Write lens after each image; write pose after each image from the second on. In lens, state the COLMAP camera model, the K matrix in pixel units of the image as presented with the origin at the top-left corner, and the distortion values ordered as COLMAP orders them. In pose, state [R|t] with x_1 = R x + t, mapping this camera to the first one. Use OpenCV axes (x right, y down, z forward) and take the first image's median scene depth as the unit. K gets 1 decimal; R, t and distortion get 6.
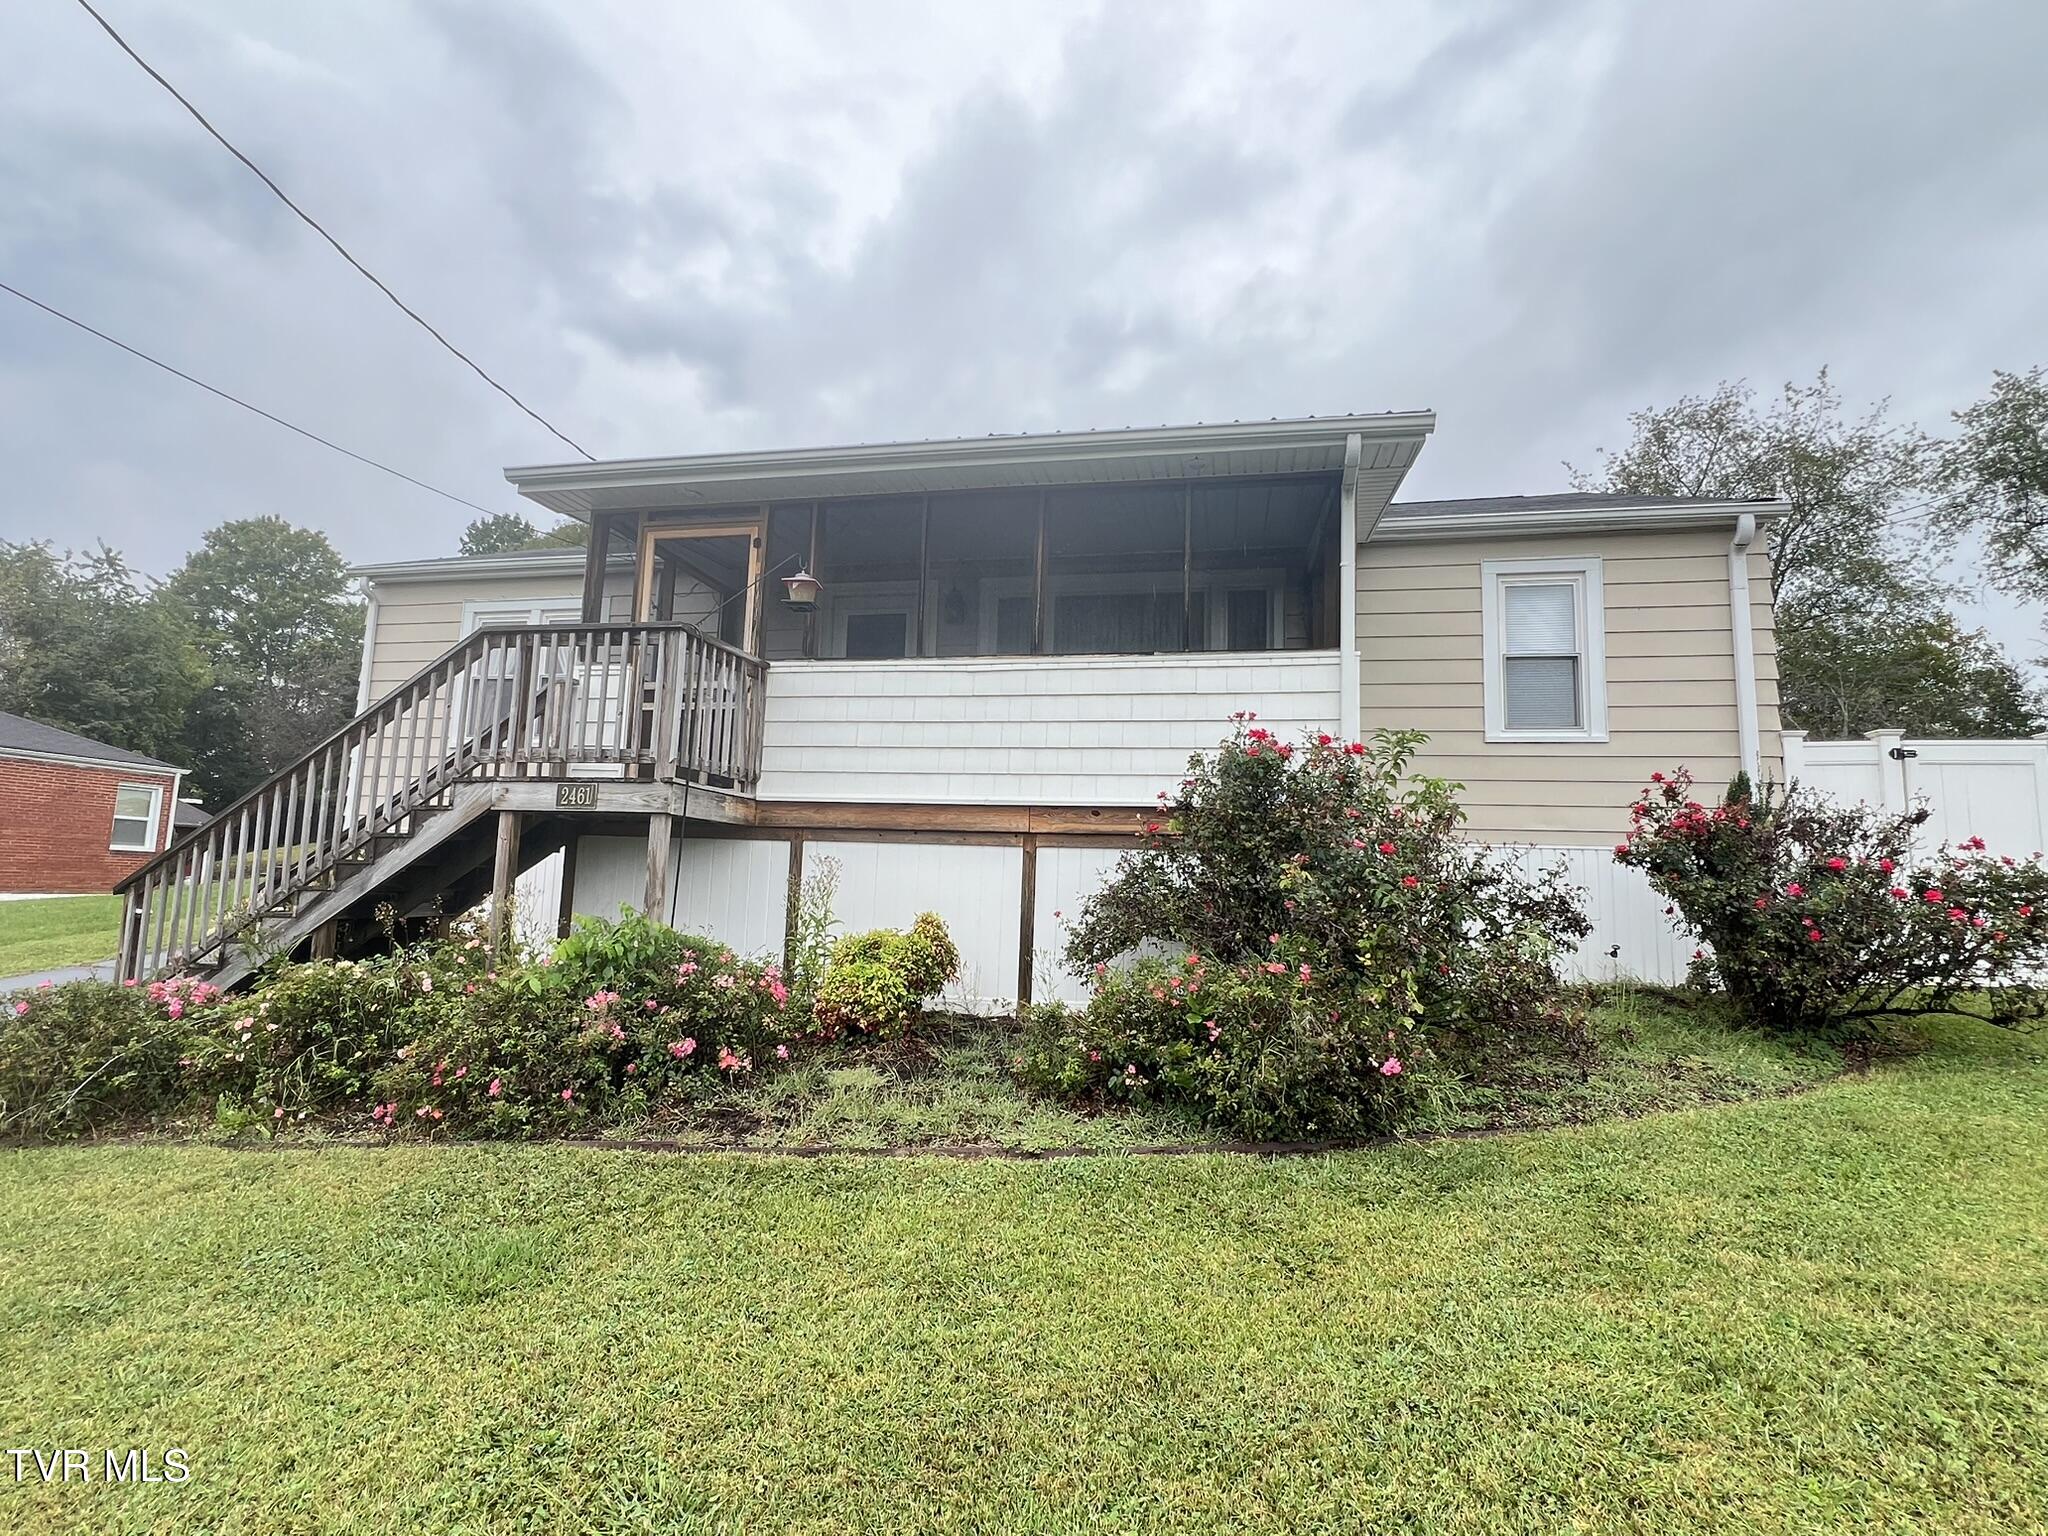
lens RADIAL K [[1024.8, 0, 1009.6], [0, 1024.8, 765.2], [0, 0, 1]] dist [-0.002904, 0.000662]
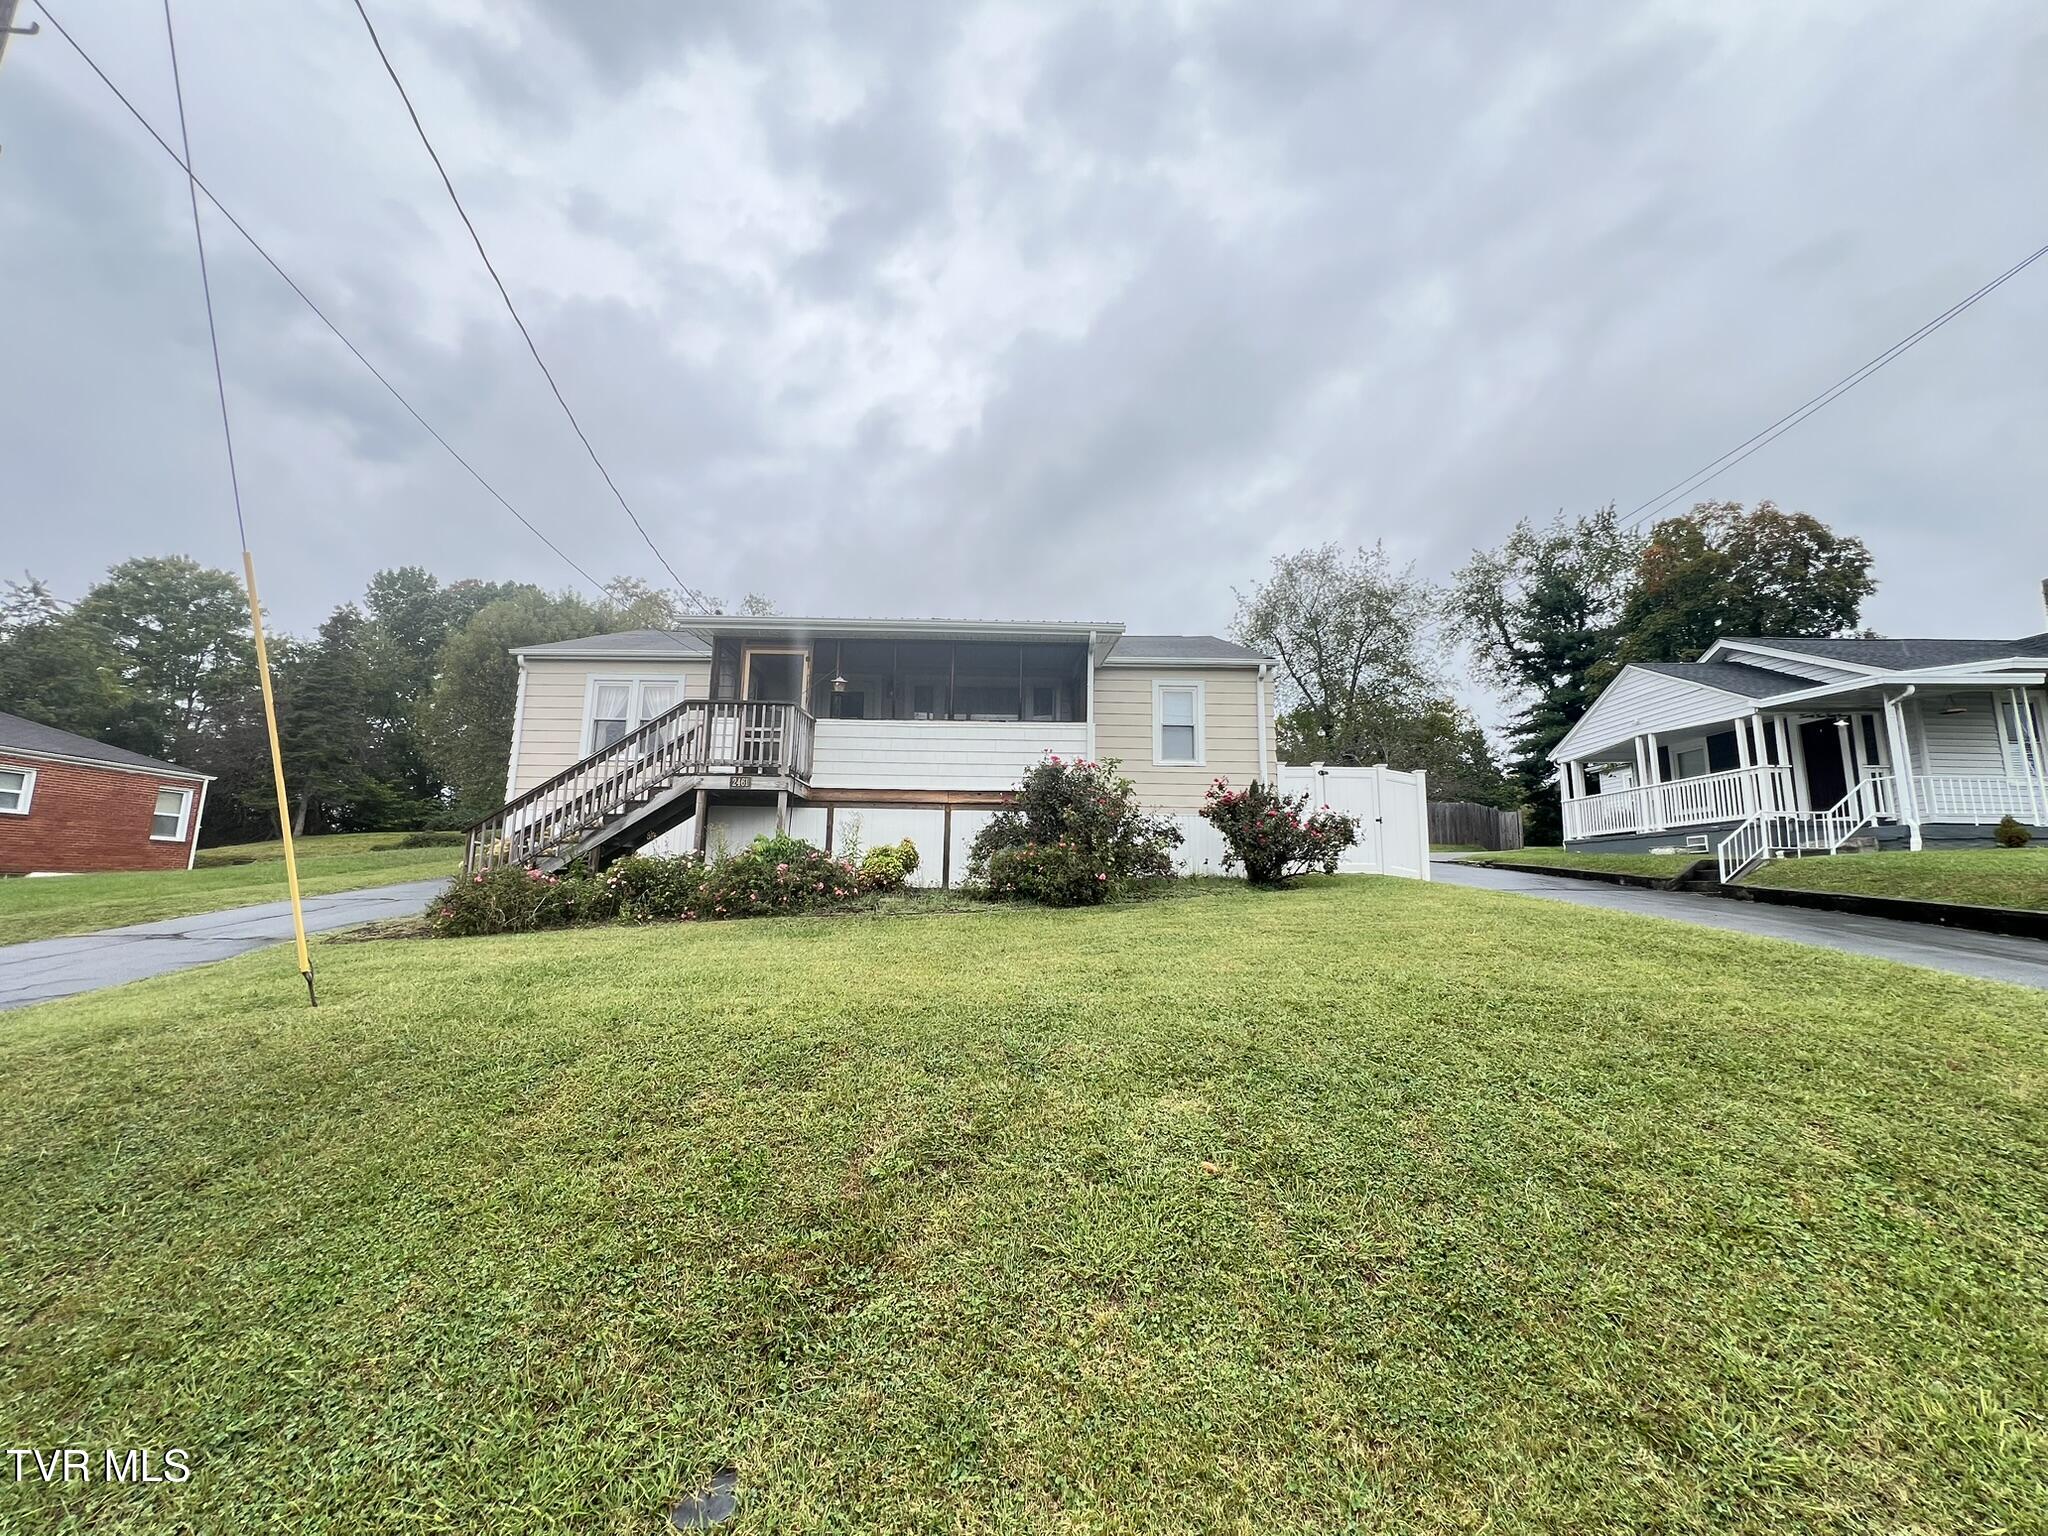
lens RADIAL K [[820.0, 0, 1013.3], [0, 820.0, 762.8], [0, 0, 1]] dist [0.000358, 0.000058]
pose [[0.975791, 0.016386, 0.218090, -0.208387], [-0.009617, 0.999440, -0.032062, 0.033157], [-0.218493, 0.029188, 0.975402, -0.661806]]
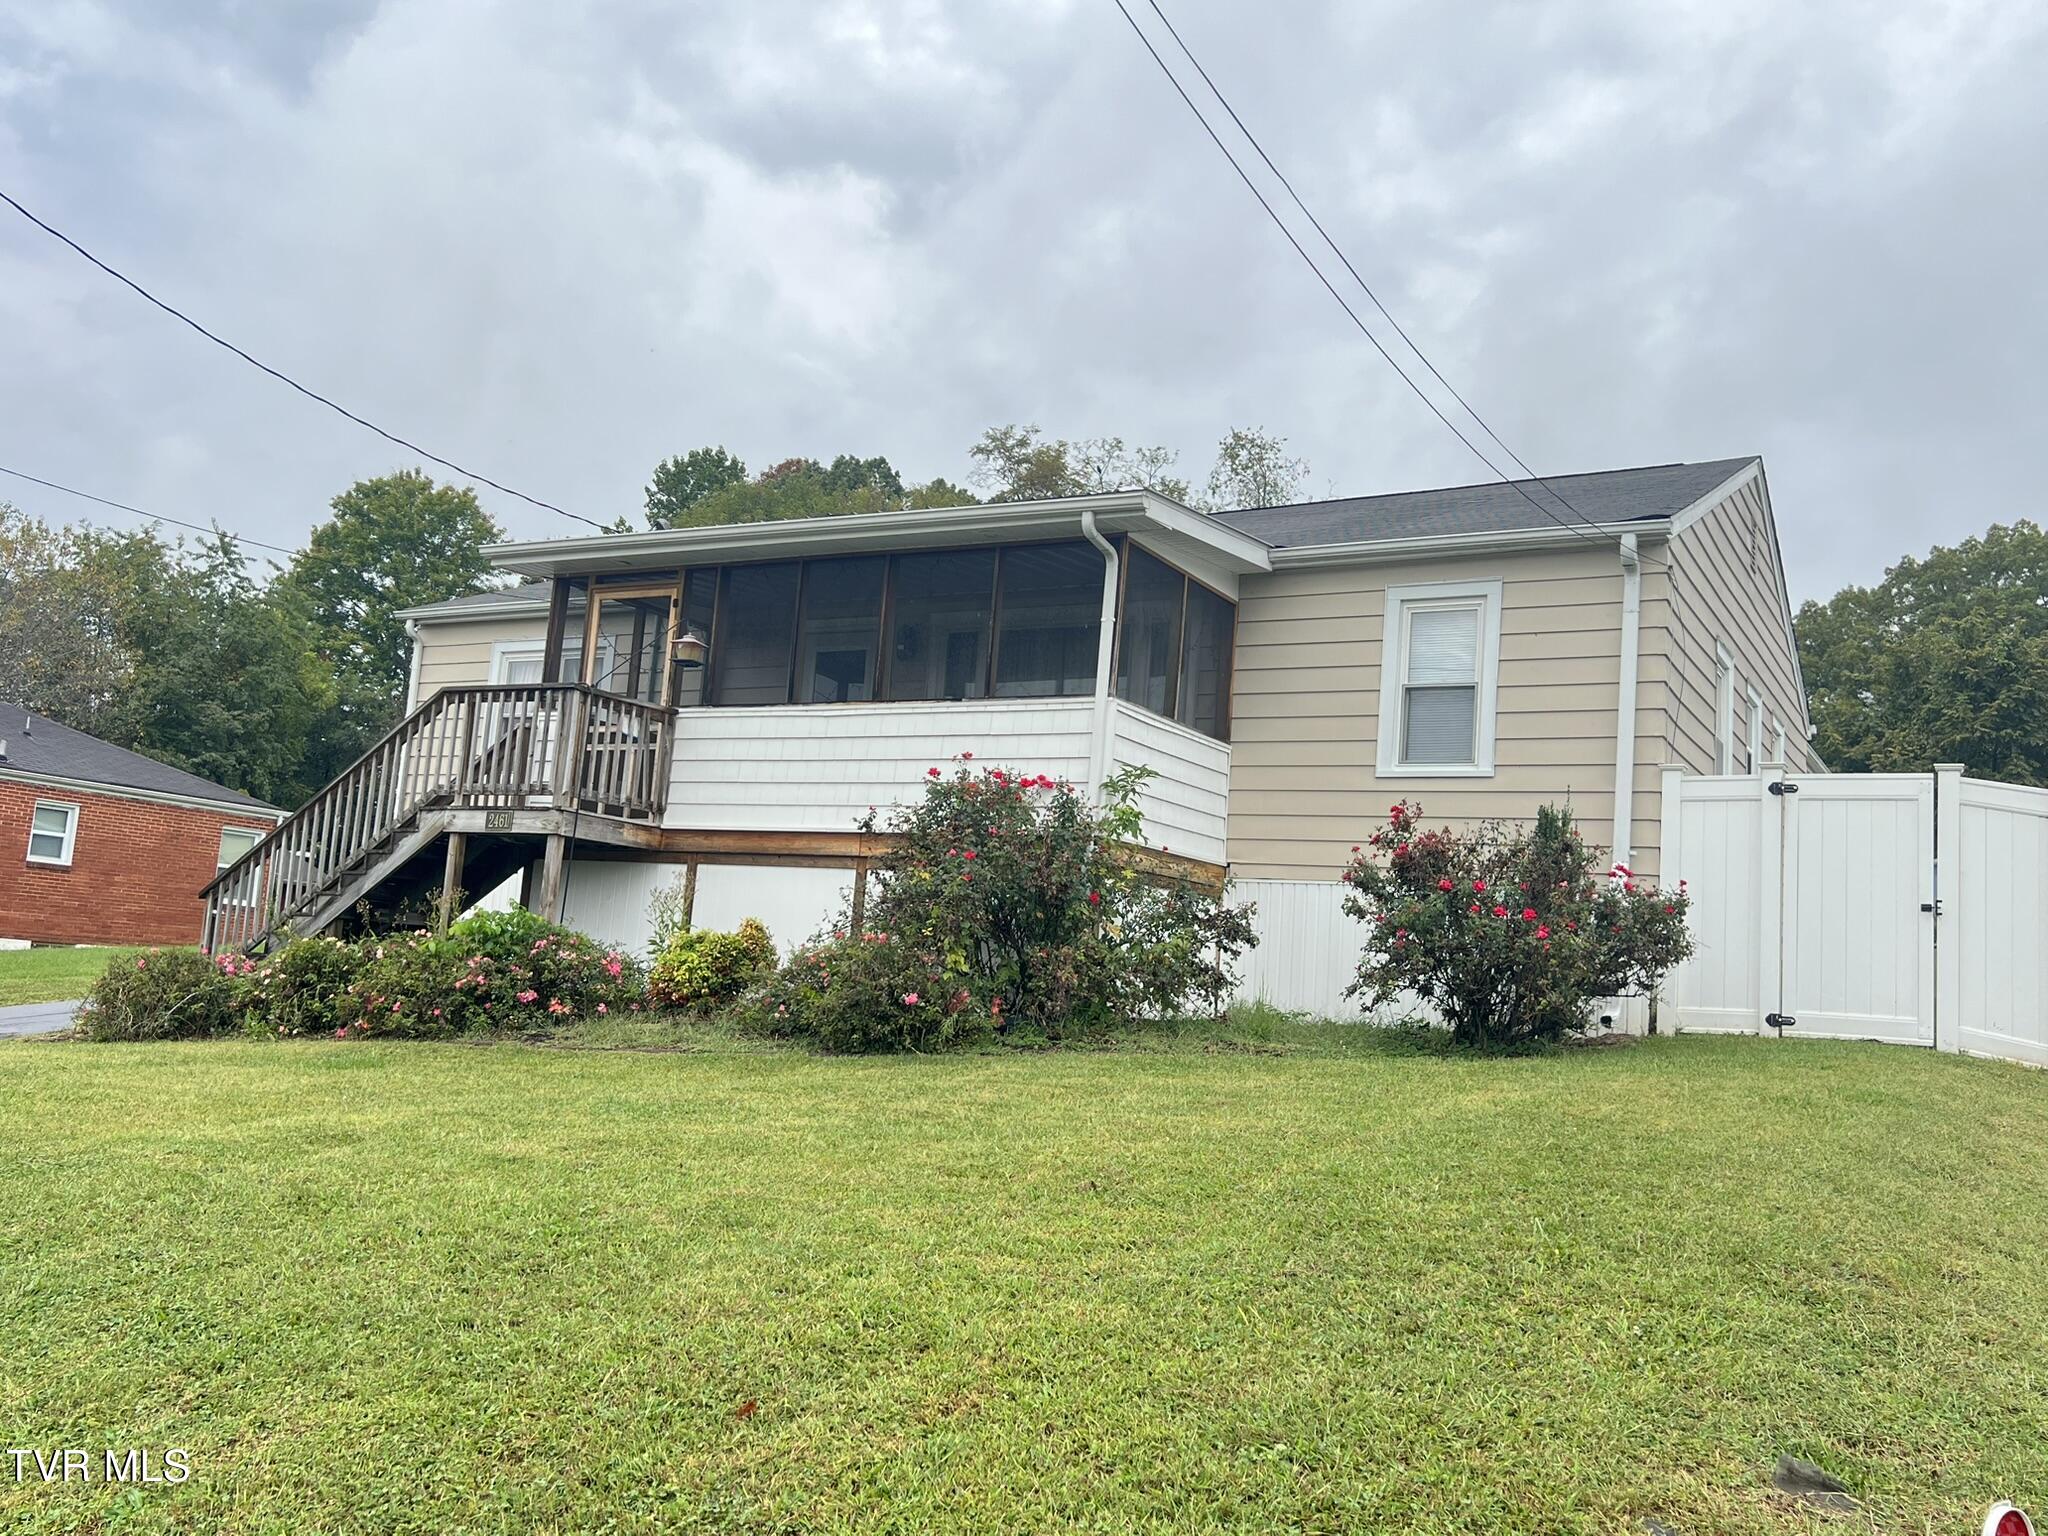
lens RADIAL K [[1775.5, 0, 1016.8], [0, 1775.5, 770.7], [0, 0, 1]] dist [0.107475, -0.219018]
pose [[0.952932, -0.003078, -0.303168, 0.741876], [-0.005050, 0.999649, -0.026023, 0.019200], [0.303141, 0.026329, 0.952582, -0.793829]]
